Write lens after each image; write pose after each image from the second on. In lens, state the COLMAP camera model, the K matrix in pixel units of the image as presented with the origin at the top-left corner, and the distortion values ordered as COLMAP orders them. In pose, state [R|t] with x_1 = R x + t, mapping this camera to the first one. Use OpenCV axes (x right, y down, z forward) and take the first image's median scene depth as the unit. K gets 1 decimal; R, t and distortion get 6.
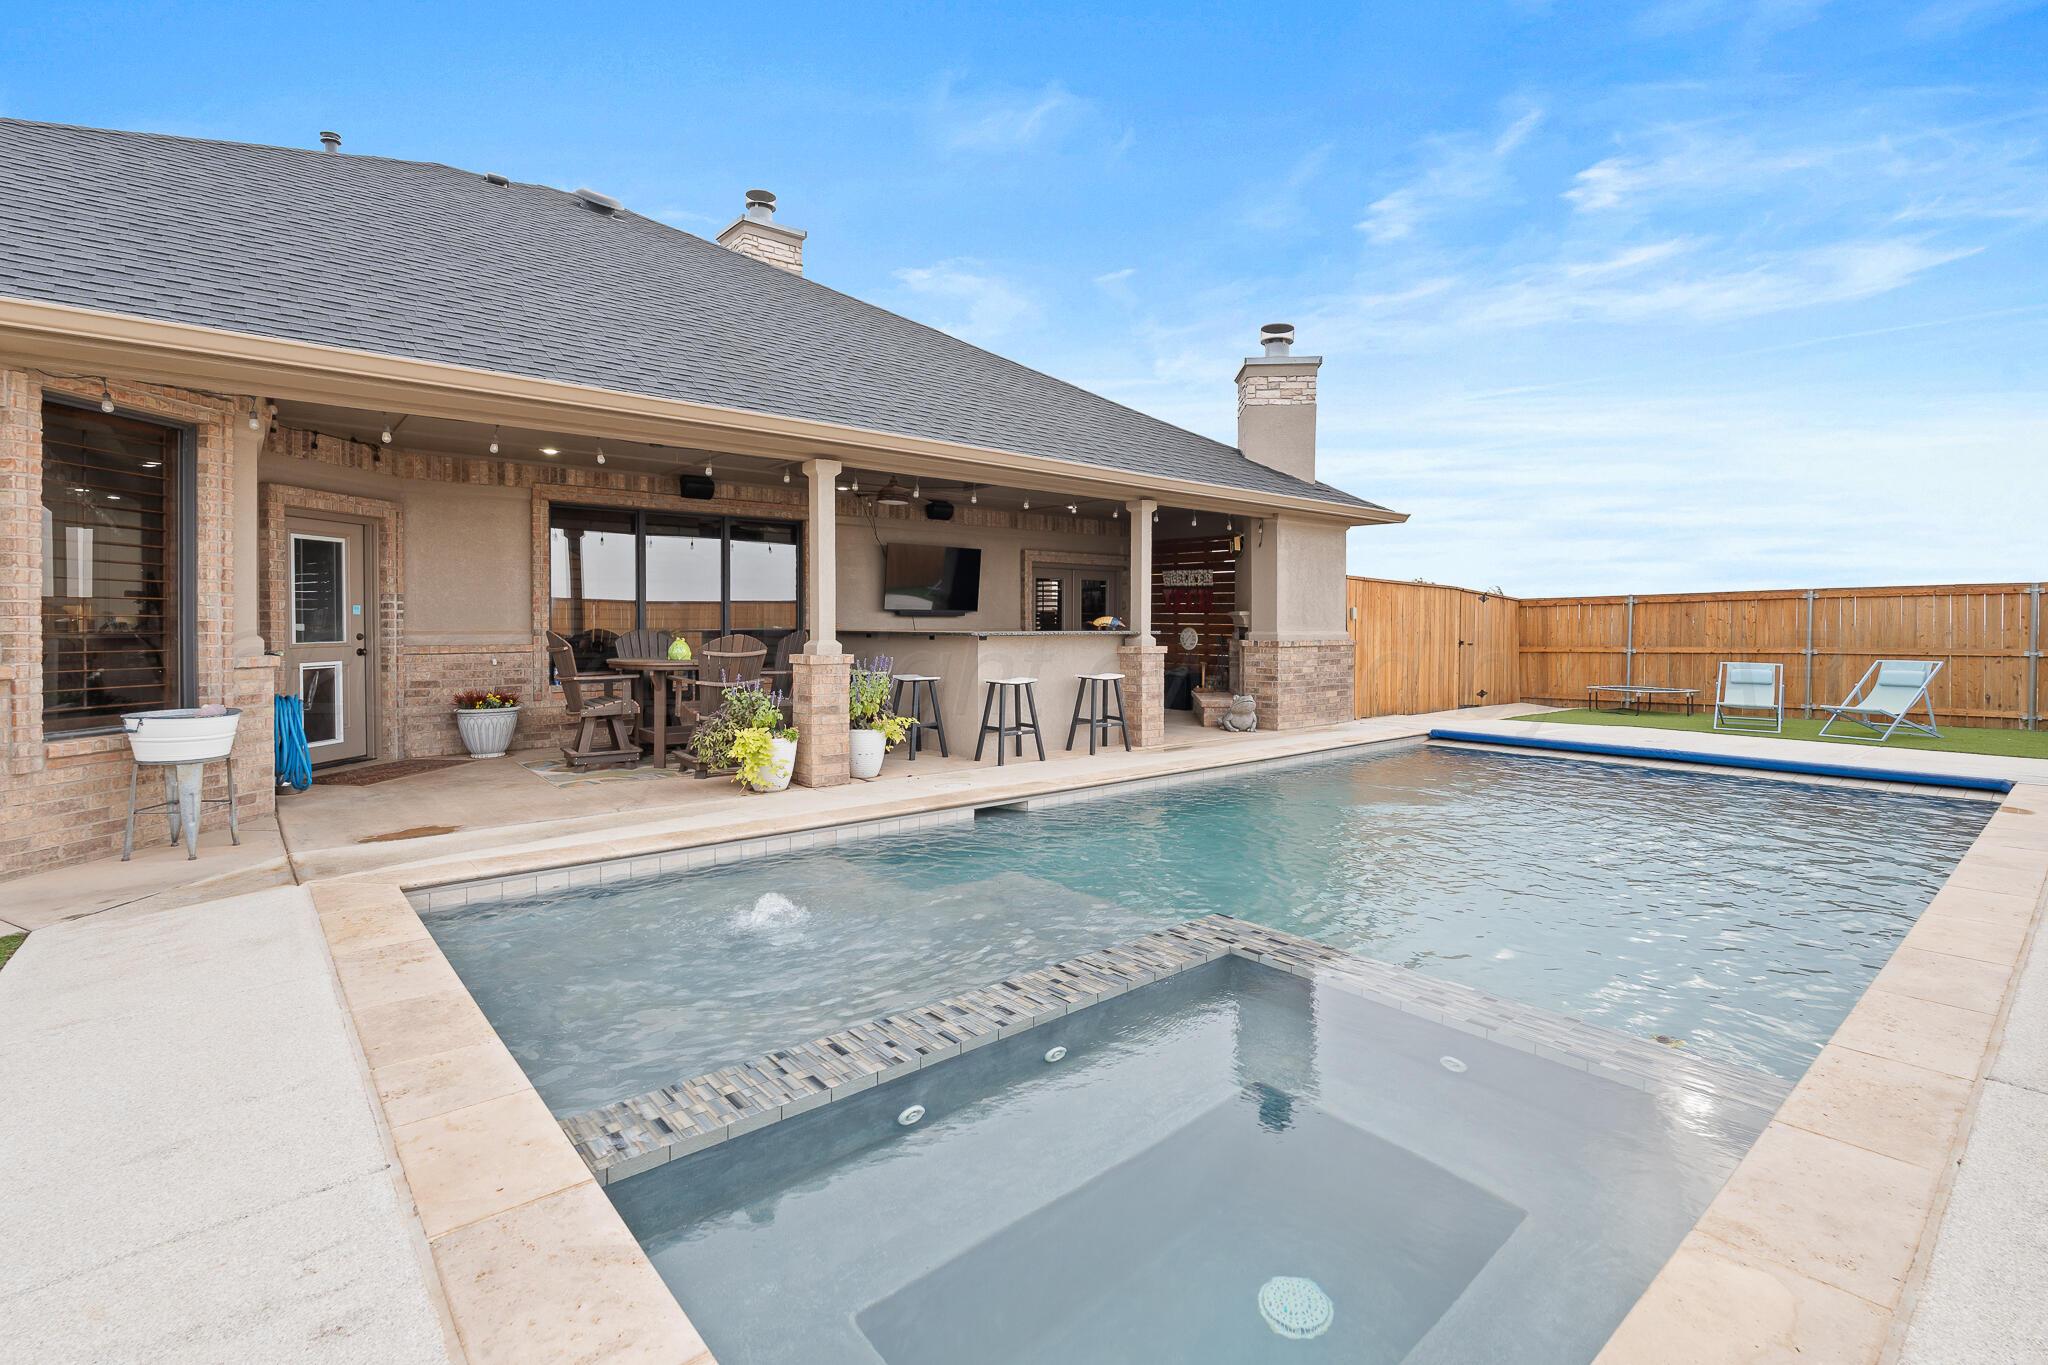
lens RADIAL K [[945.9, 0, 1024.8], [0, 945.9, 625.1], [0, 0, 1]] dist [-0.007125, 0.000401]
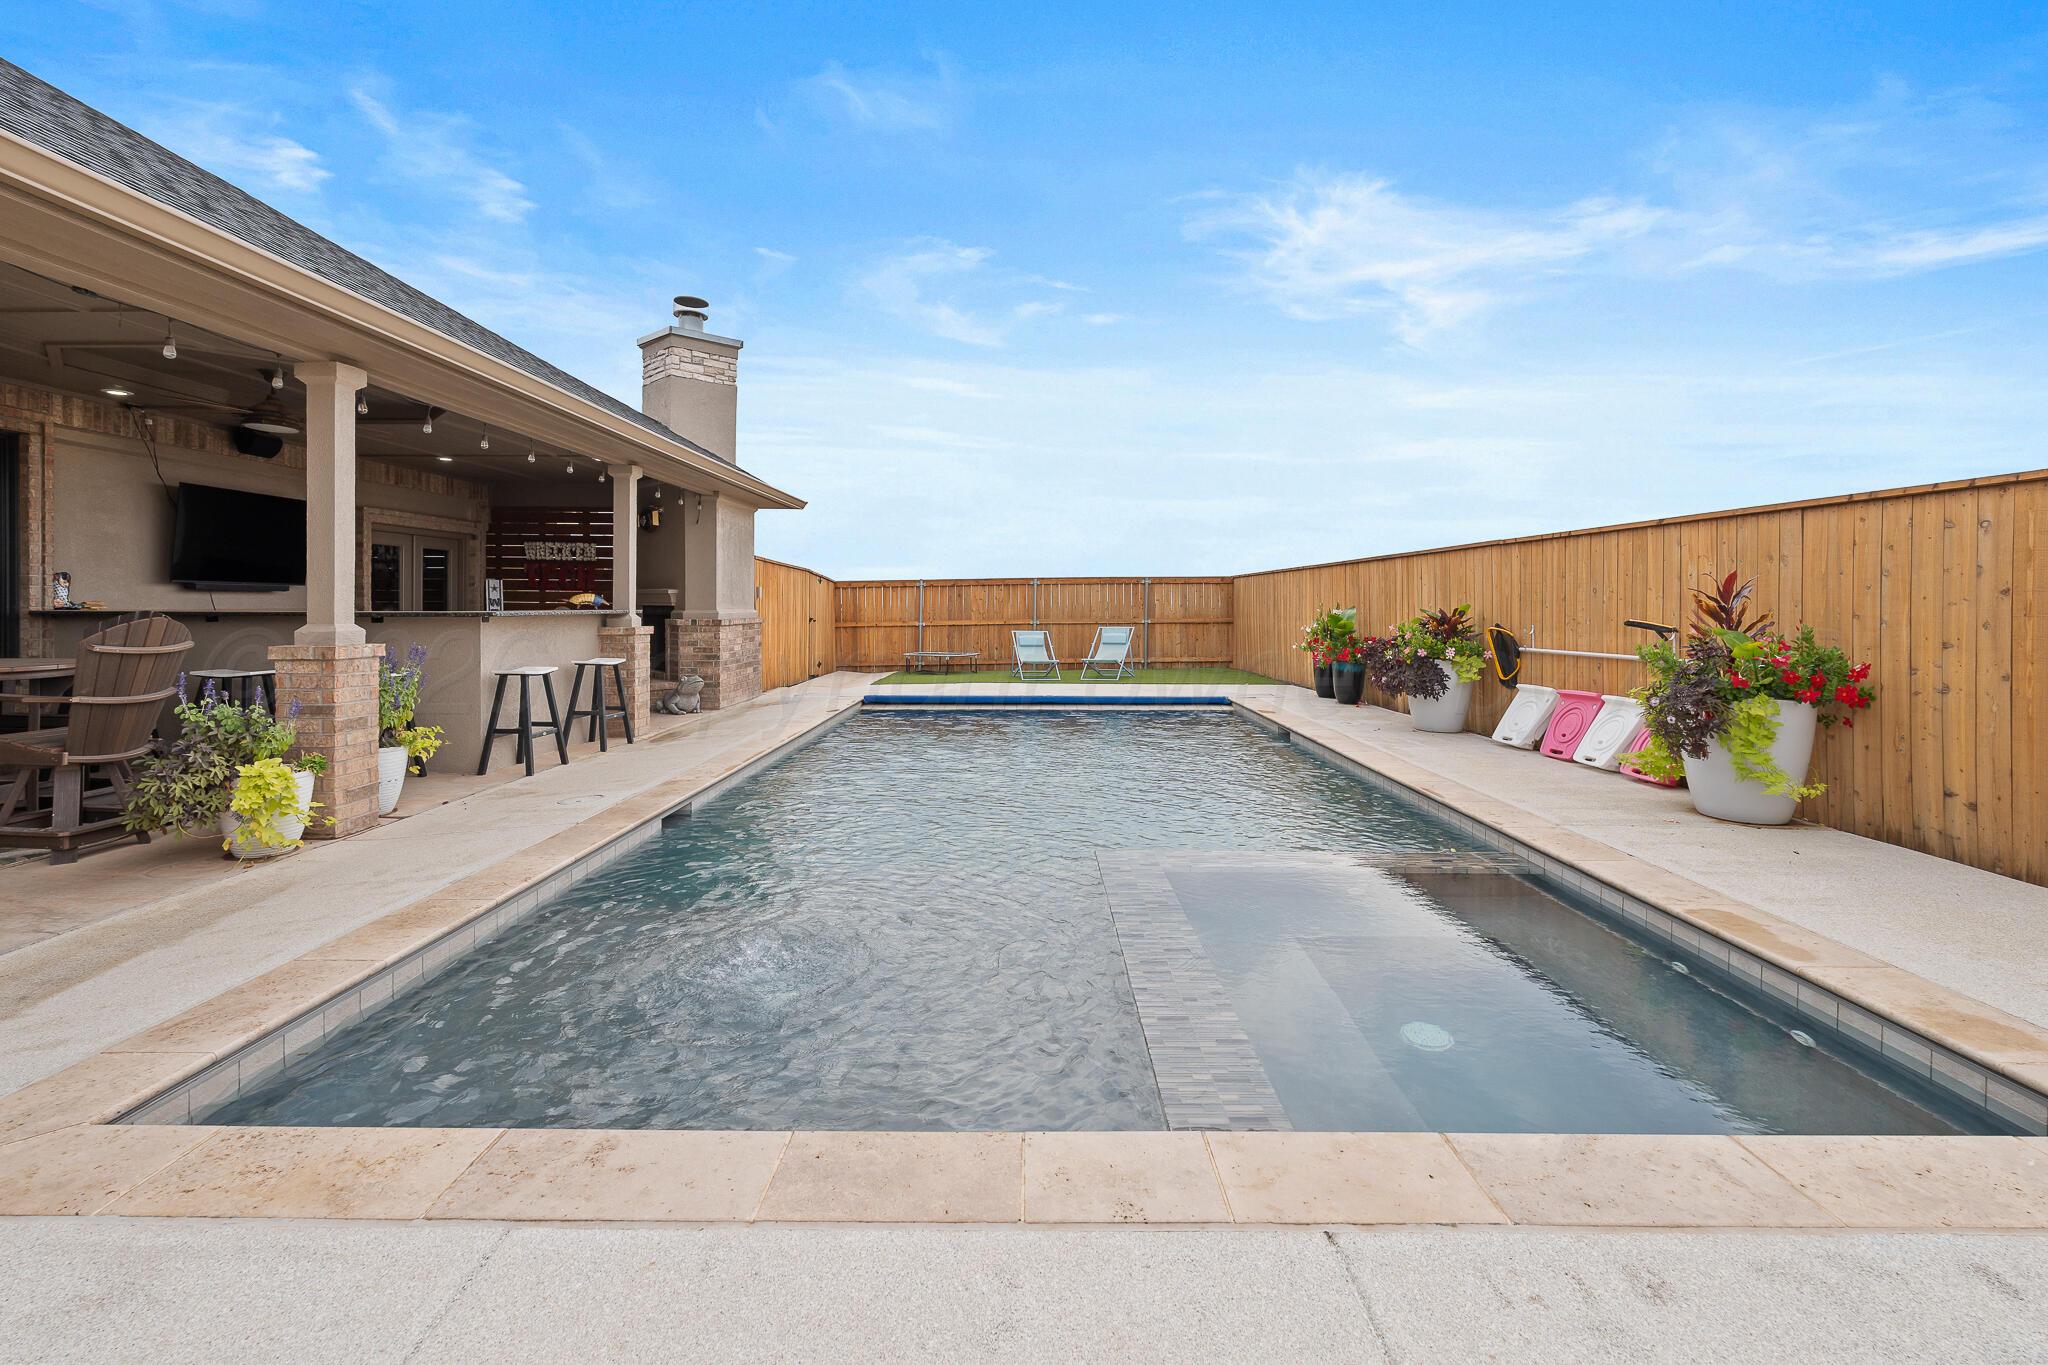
lens RADIAL K [[929.3, 0, 1023.3], [0, 929.3, 607.3], [0, 0, 1]] dist [-0.002108, -0.000183]
pose [[0.662411, -0.003192, 0.749134, -0.253821], [0.000719, 0.999993, 0.003625, 0.000756], [-0.749140, -0.001862, 0.662409, 0.110953]]
